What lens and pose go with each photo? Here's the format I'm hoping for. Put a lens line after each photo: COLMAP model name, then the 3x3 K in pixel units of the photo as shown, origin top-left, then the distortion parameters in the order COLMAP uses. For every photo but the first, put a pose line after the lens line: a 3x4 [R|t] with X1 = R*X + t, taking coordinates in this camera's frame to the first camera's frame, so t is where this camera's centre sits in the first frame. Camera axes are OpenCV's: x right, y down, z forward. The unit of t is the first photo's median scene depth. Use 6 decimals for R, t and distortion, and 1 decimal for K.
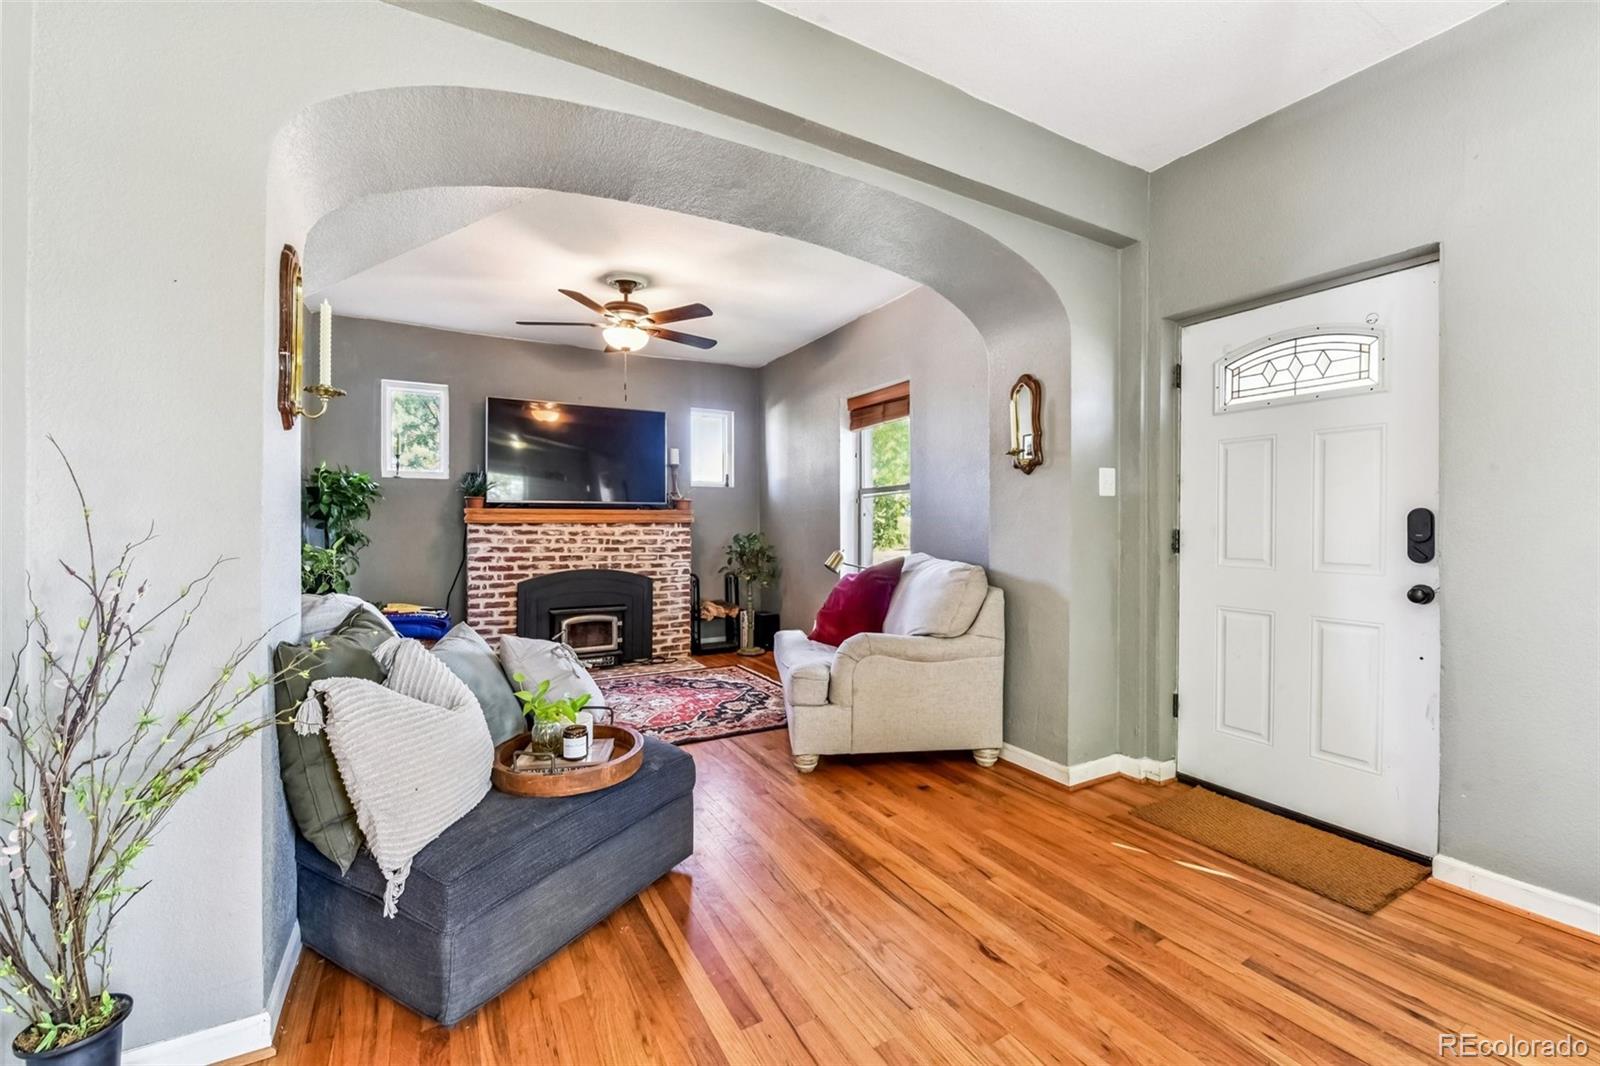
lens RADIAL K [[648.7, 0, 809.3], [0, 648.7, 529.2], [0, 0, 1]] dist [-0.012825, 0.000063]
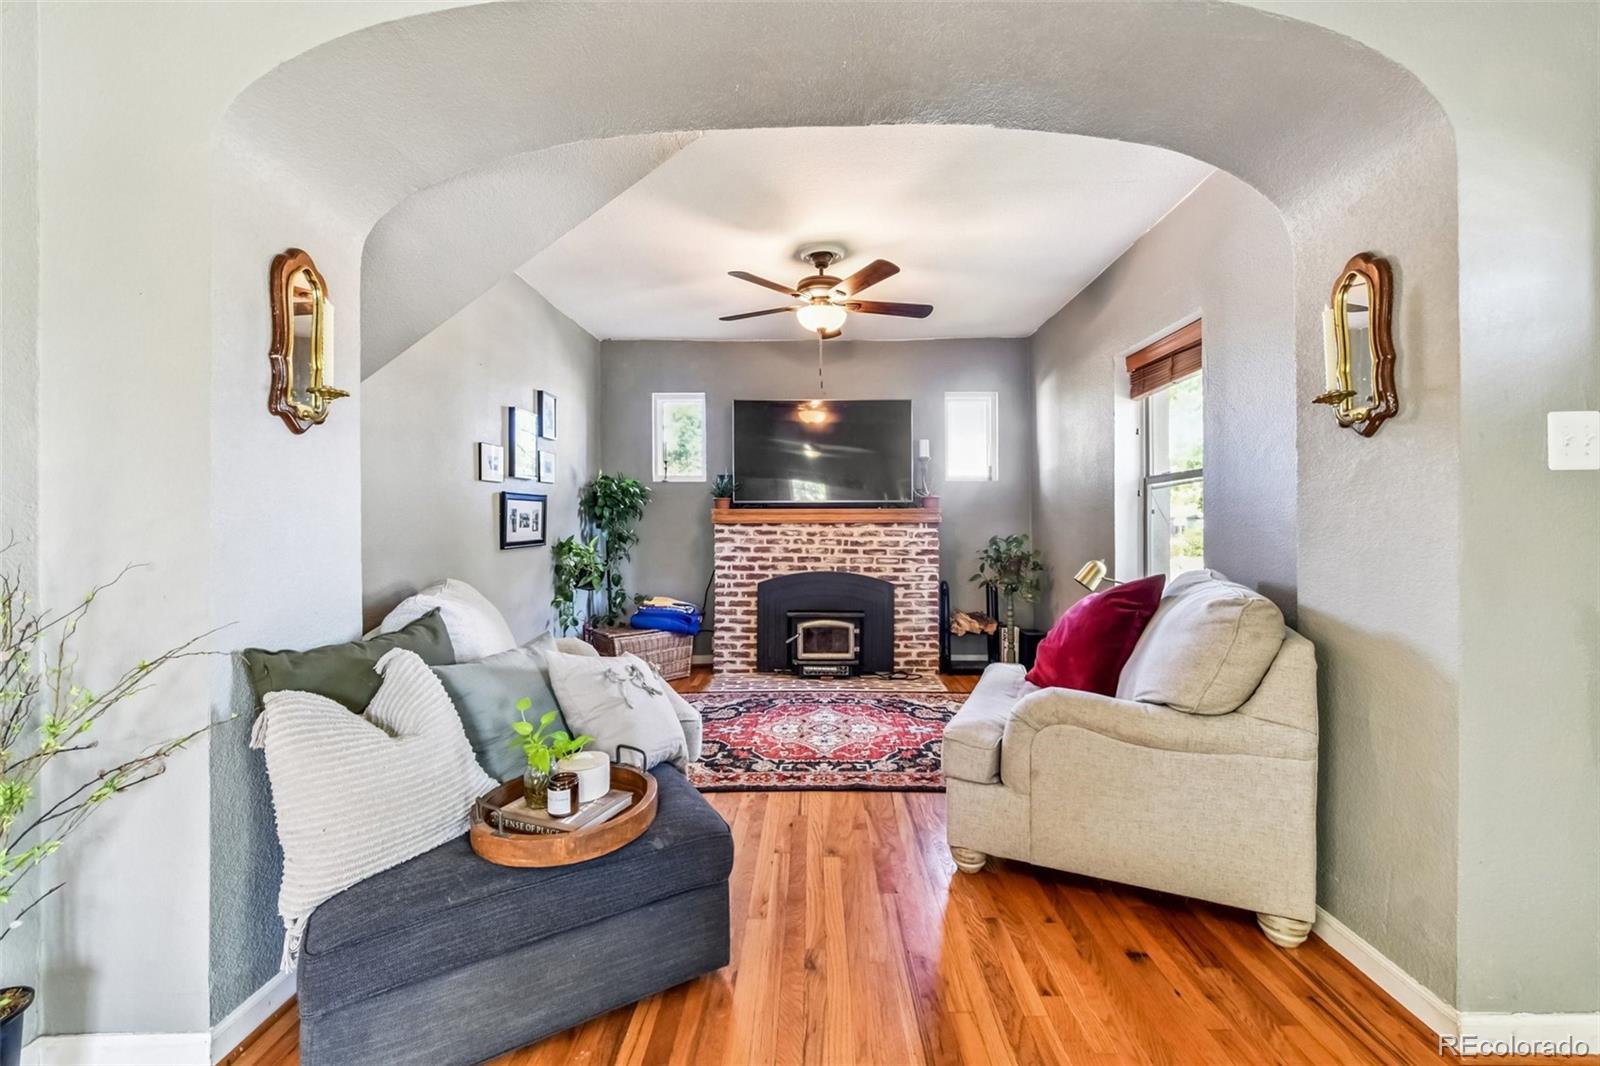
lens RADIAL K [[648.7, 0, 796.0], [0, 648.7, 524.8], [0, 0, 1]] dist [-0.012825, 0.000063]
pose [[0.858915, 0.001046, -0.512118, 0.149548], [-0.003135, 0.999990, -0.003214, -0.005041], [0.512109, 0.004366, 0.858909, 0.216746]]
